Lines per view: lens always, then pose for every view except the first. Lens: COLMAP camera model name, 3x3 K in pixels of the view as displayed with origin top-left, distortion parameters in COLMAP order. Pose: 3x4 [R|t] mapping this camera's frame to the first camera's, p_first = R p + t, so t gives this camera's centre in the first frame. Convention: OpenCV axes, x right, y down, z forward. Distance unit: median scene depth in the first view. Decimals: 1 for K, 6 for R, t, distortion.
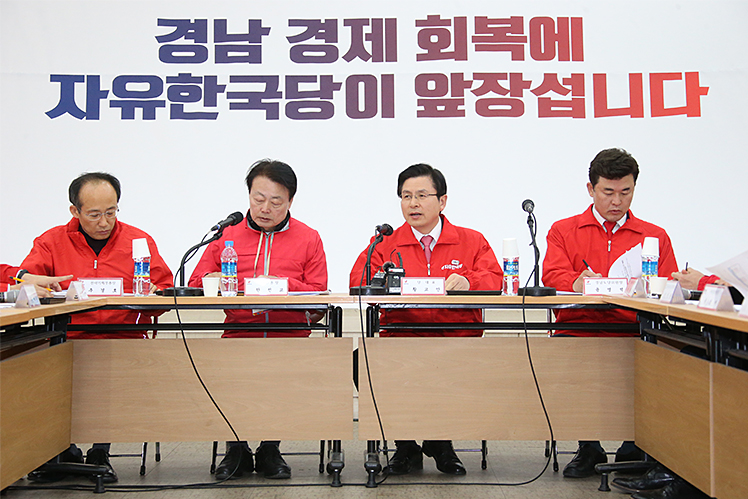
lens RADIAL K [[1992.1, 0, 383.1], [0, 1992.1, 250.7], [0, 0, 1]] dist [0.636795, 0.000000]
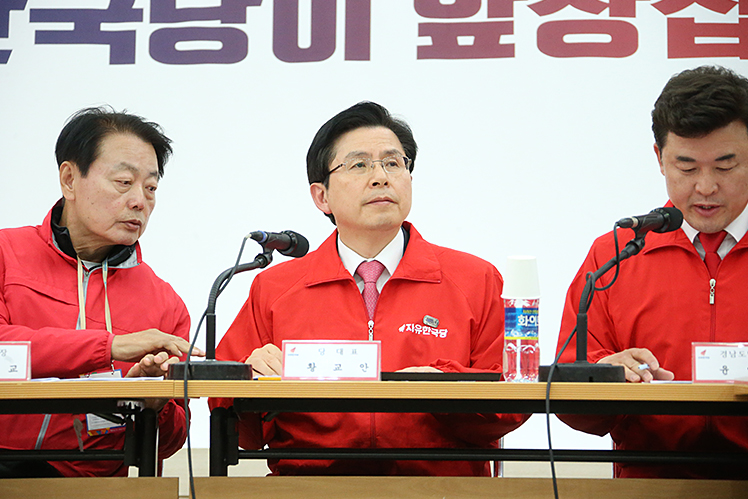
lens RADIAL K [[3435.6, 0, 359.2], [0, 3435.6, 264.1], [0, 0, 1]] dist [0.782804, 0.000000]
pose [[0.998224, 0.002190, -0.059537, 0.052314], [-0.005236, 0.998682, -0.051064, 0.025523], [0.059346, 0.051285, 0.996919, 0.166544]]
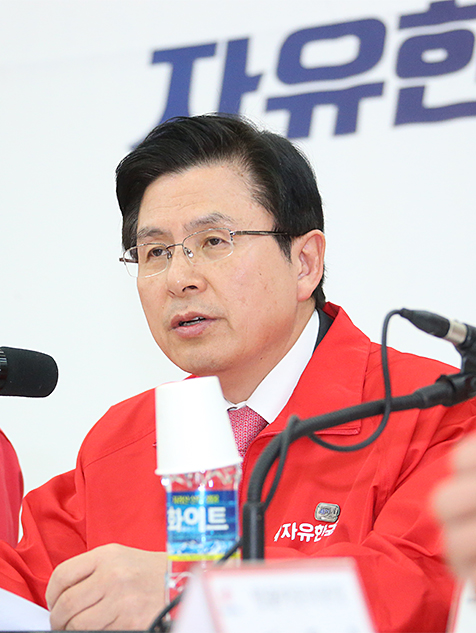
lens RADIAL K [[3023.4, 0, 193.9], [0, 3023.4, 349.1], [0, 0, 1]] dist [1.081948, 0.000000]
pose [[0.816812, -0.050113, -0.574724, 0.178938], [0.017675, 0.997926, -0.061894, 0.007694], [0.576634, 0.040397, 0.816004, 0.529493]]
